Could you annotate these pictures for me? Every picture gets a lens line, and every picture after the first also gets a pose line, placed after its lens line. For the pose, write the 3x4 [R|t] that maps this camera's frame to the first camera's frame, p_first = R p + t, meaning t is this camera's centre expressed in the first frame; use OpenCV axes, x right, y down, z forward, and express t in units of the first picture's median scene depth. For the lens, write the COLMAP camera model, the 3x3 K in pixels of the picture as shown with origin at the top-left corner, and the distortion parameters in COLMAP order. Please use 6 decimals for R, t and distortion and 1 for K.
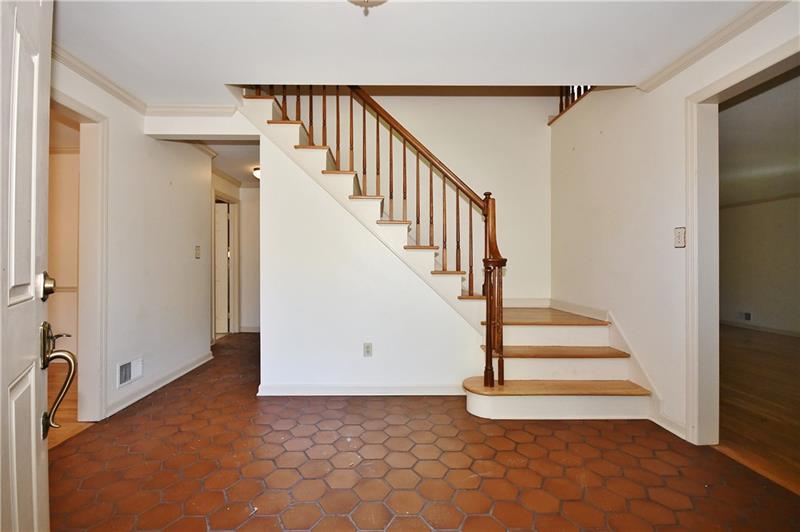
lens RADIAL K [[356.2, 0, 399.3], [0, 356.2, 263.7], [0, 0, 1]] dist [-0.001065, -0.005862]
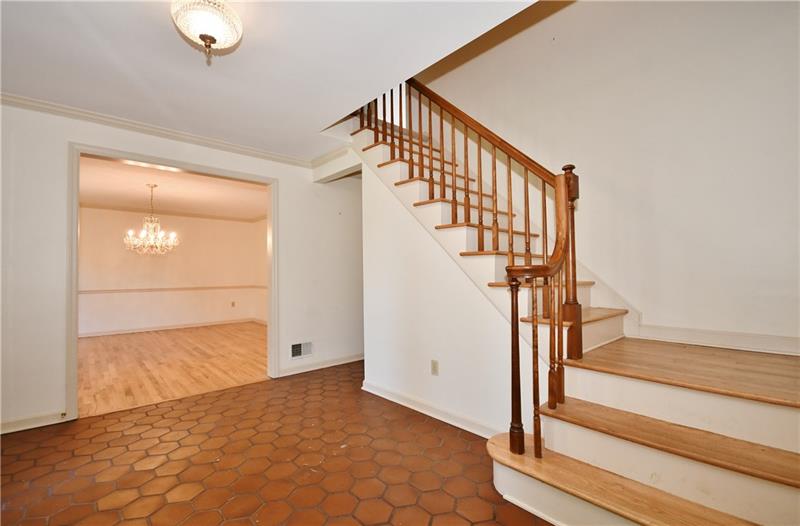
lens RADIAL K [[356.2, 0, 400.3], [0, 356.2, 268.4], [0, 0, 1]] dist [-0.001065, -0.005862]
pose [[0.647137, -0.018626, -0.762146, 0.625949], [0.011948, 0.999827, -0.014289, -0.002723], [0.762280, 0.000141, 0.647248, 0.380566]]
